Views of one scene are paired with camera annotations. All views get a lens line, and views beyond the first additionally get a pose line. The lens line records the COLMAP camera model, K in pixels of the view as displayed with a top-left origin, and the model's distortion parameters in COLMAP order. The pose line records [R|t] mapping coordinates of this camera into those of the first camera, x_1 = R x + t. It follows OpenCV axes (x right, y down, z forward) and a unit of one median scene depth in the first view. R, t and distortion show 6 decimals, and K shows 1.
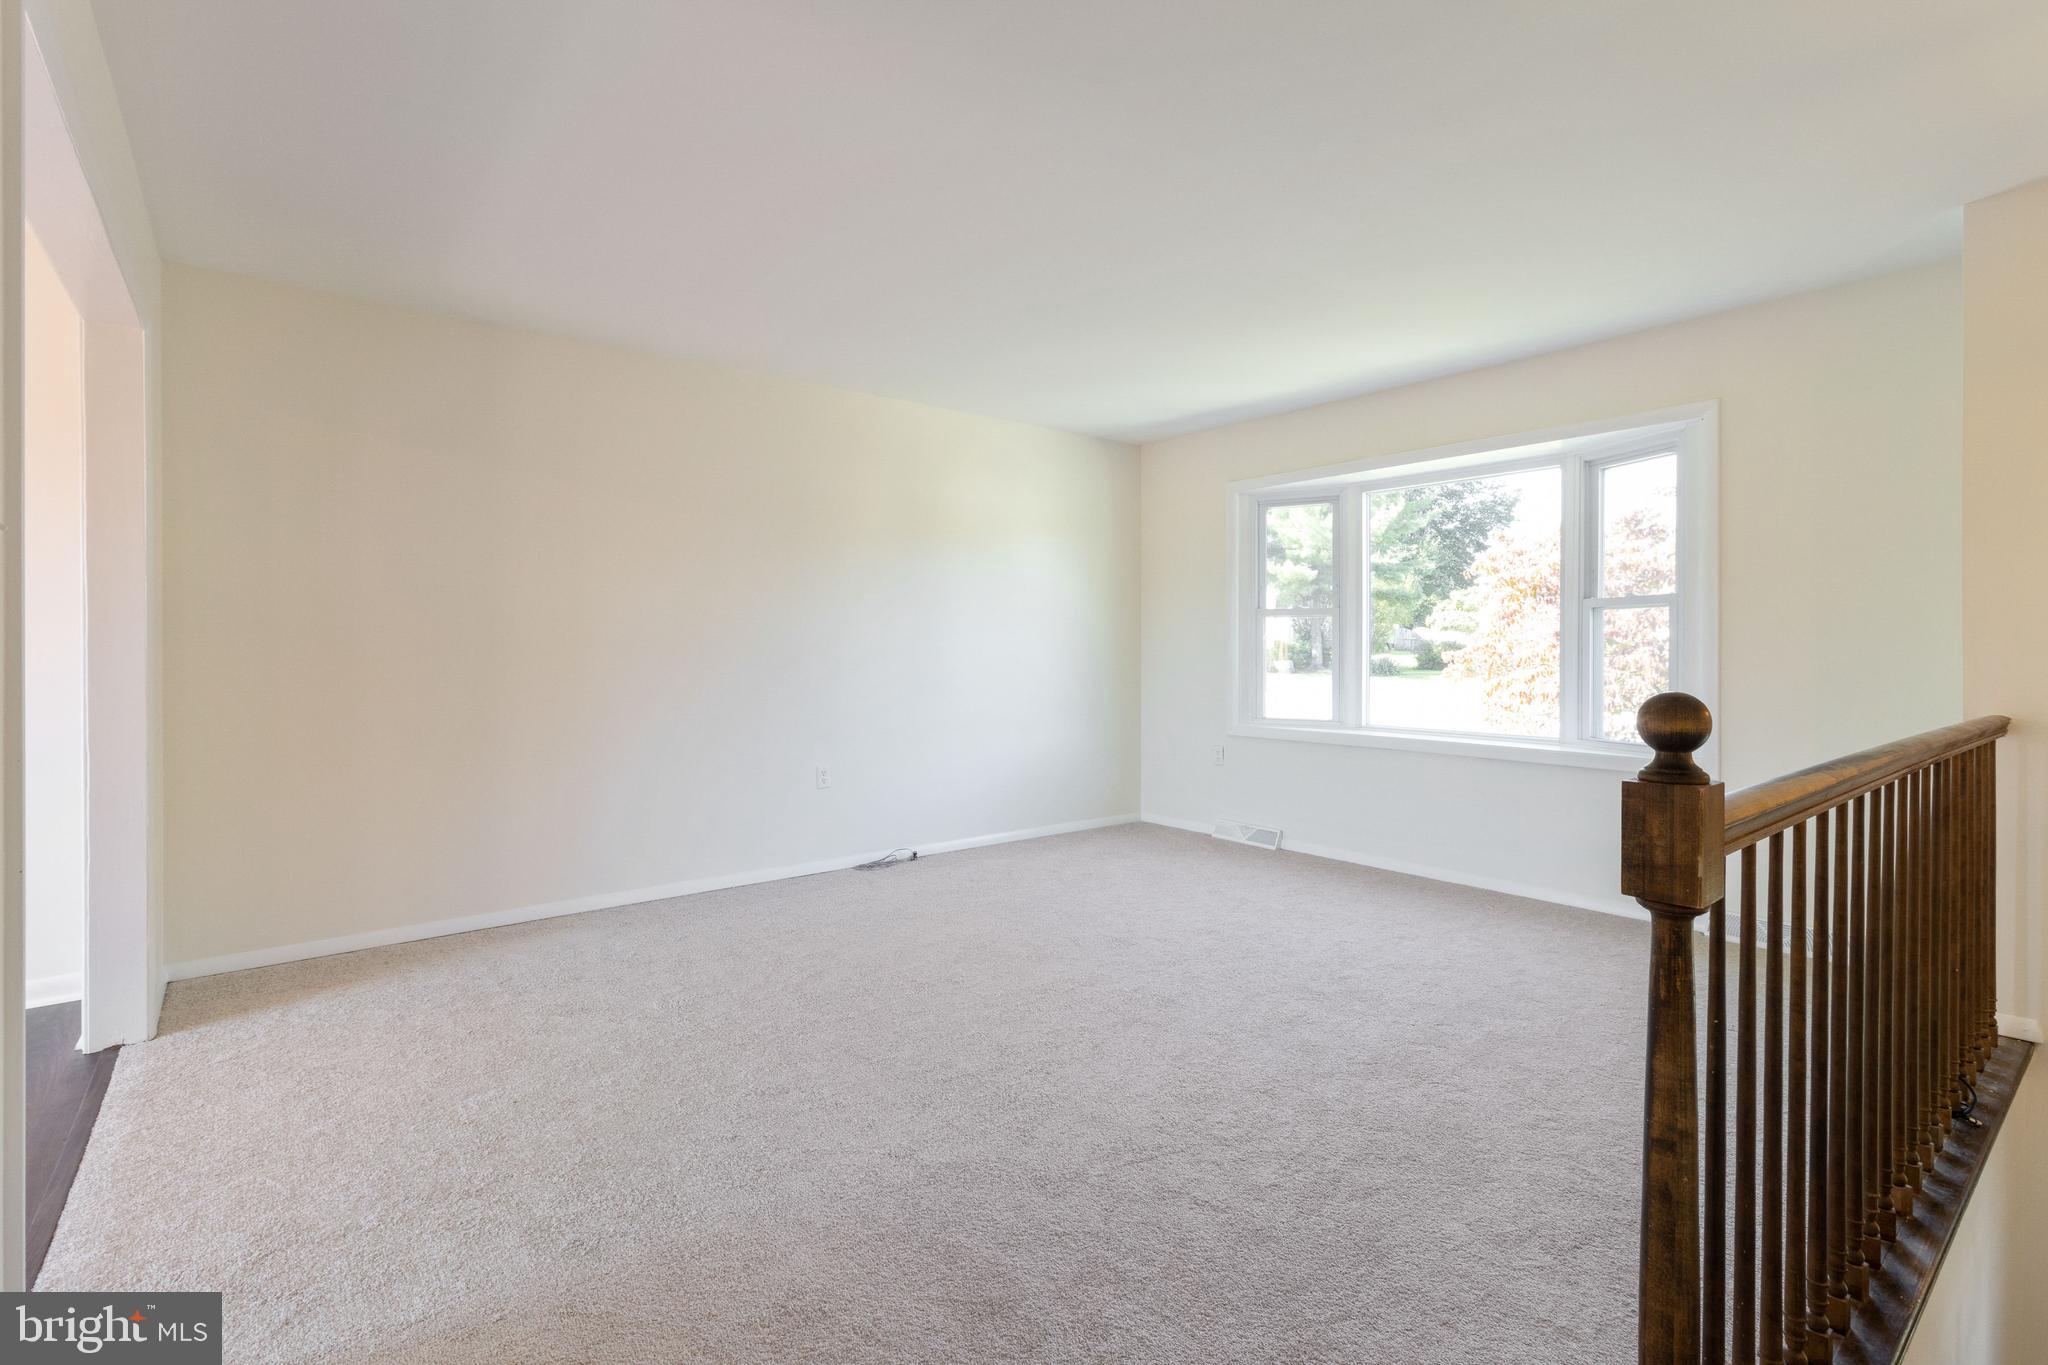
lens RADIAL K [[955.0, 0, 1032.8], [0, 955.0, 668.7], [0, 0, 1]] dist [0.003545, 0.002097]
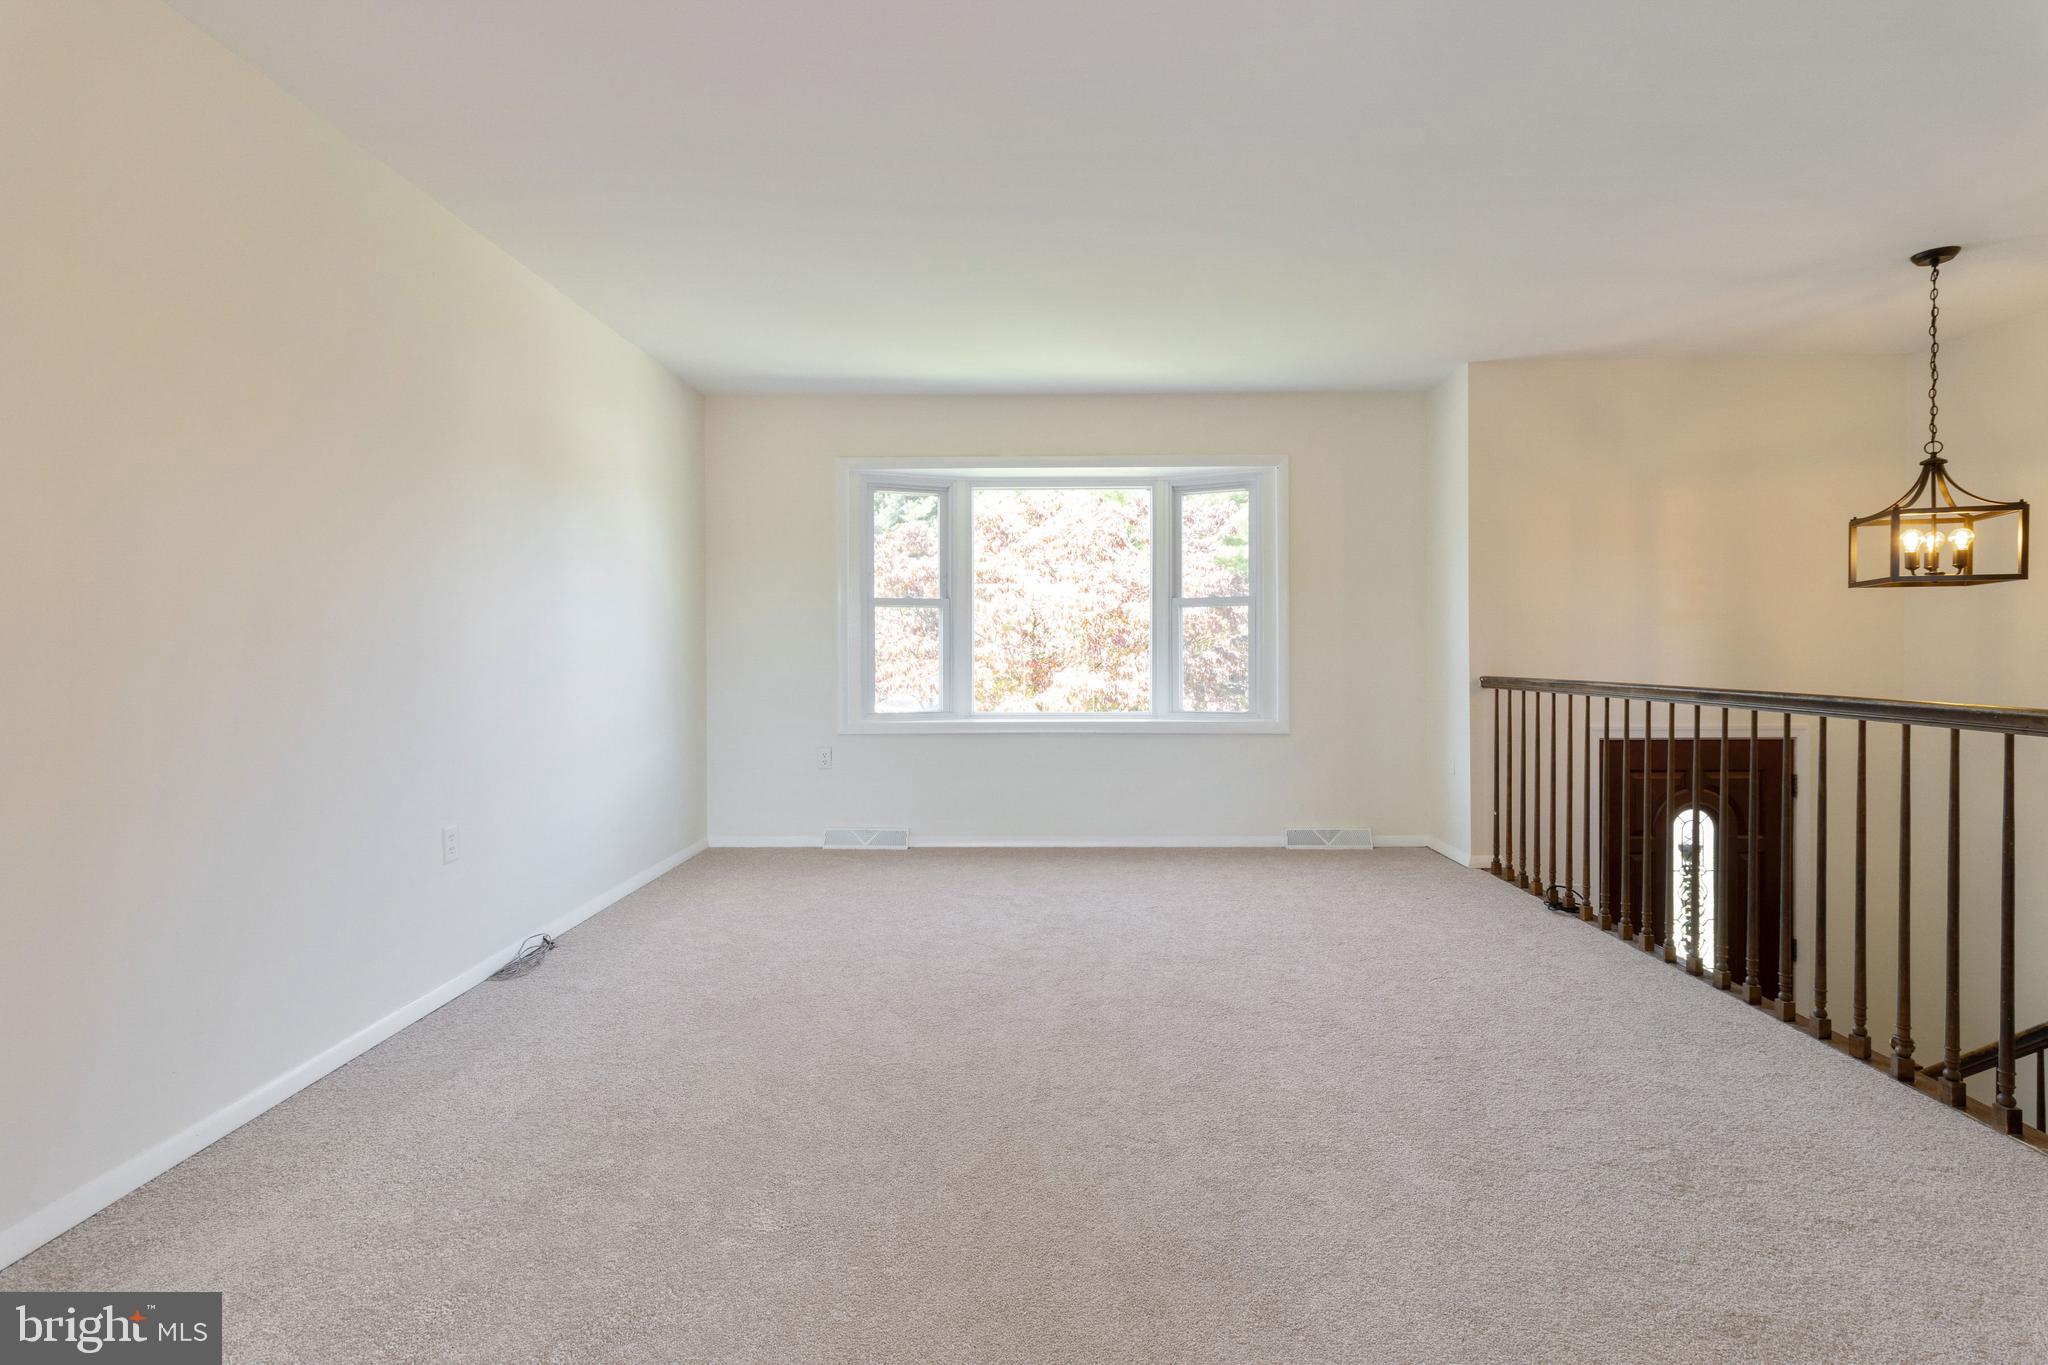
lens RADIAL K [[955.0, 0, 1048.0], [0, 955.0, 654.3], [0, 0, 1]] dist [0.003545, 0.002097]
pose [[0.638458, -0.006101, 0.769632, -0.392100], [0.018757, 0.999795, -0.007635, 0.004570], [-0.769428, 0.019311, 0.638442, 0.281984]]
